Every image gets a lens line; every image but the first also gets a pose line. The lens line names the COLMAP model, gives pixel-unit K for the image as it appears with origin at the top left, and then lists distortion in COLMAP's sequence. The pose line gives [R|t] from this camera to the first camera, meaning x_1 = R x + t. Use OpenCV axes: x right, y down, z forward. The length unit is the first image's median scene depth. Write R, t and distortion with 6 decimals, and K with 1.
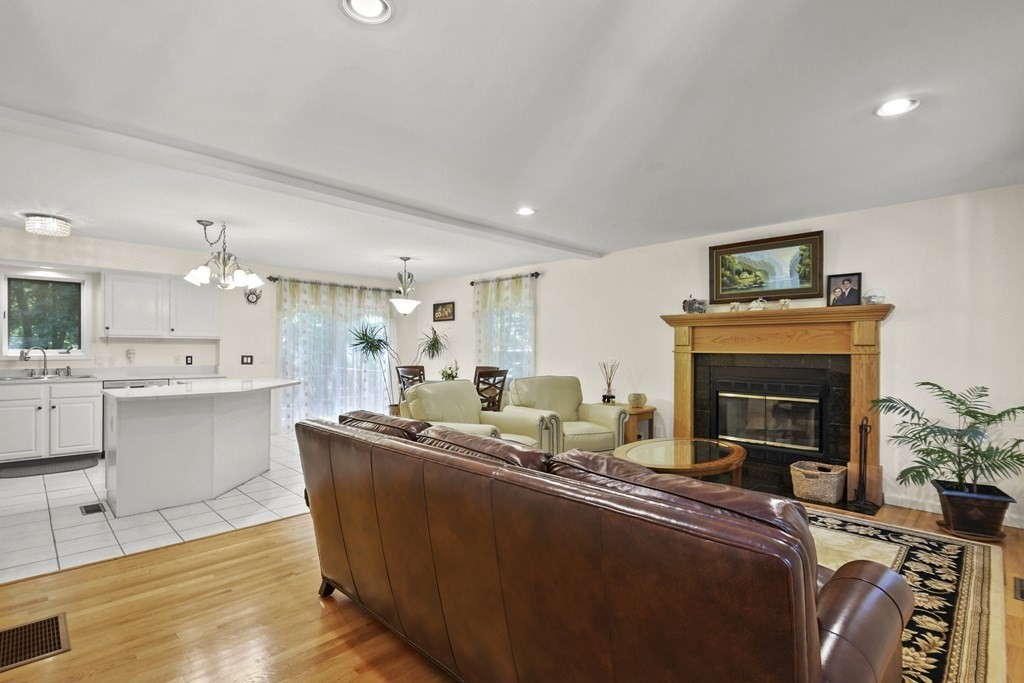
lens RADIAL K [[477.2, 0, 506.2], [0, 477.2, 352.2], [0, 0, 1]] dist [0.021839, -0.025865]
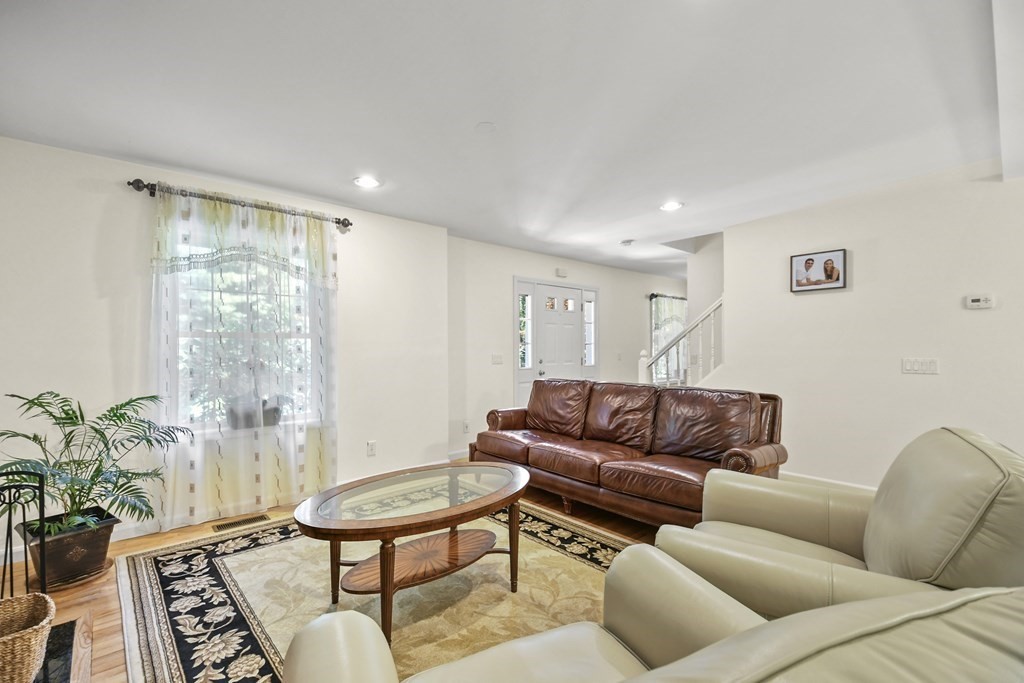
lens RADIAL K [[437.3, 0, 507.0], [0, 437.3, 356.7], [0, 0, 1]] dist [0.002434, -0.000514]
pose [[-0.997849, -0.001907, 0.065525, 0.135452], [0.000199, 0.999484, 0.032118, -0.006174], [-0.065552, 0.032062, -0.997334, 1.096905]]
